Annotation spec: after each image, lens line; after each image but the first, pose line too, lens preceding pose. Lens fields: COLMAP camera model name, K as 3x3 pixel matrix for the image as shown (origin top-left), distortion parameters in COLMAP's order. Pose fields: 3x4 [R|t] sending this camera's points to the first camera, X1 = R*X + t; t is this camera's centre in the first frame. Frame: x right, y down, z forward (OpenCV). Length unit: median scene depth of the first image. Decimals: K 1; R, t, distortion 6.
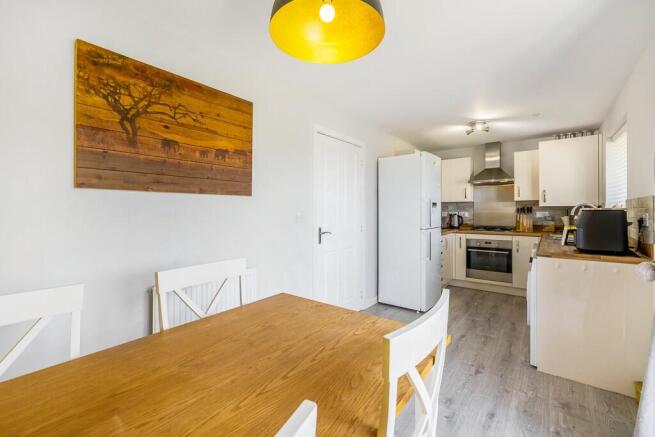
lens RADIAL K [[289.9, 0, 321.9], [0, 289.9, 211.6], [0, 0, 1]] dist [-0.004194, -0.000210]
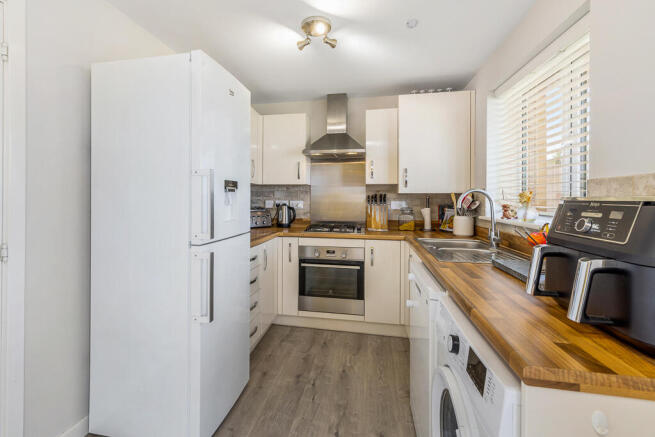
lens RADIAL K [[289.9, 0, 321.9], [0, 289.9, 211.6], [0, 0, 1]] dist [-0.004194, -0.000210]
pose [[0.870543, -0.017177, 0.491792, 0.253773], [-0.005913, 0.998953, 0.045357, -0.004758], [-0.492057, -0.042394, 0.869530, 0.472415]]
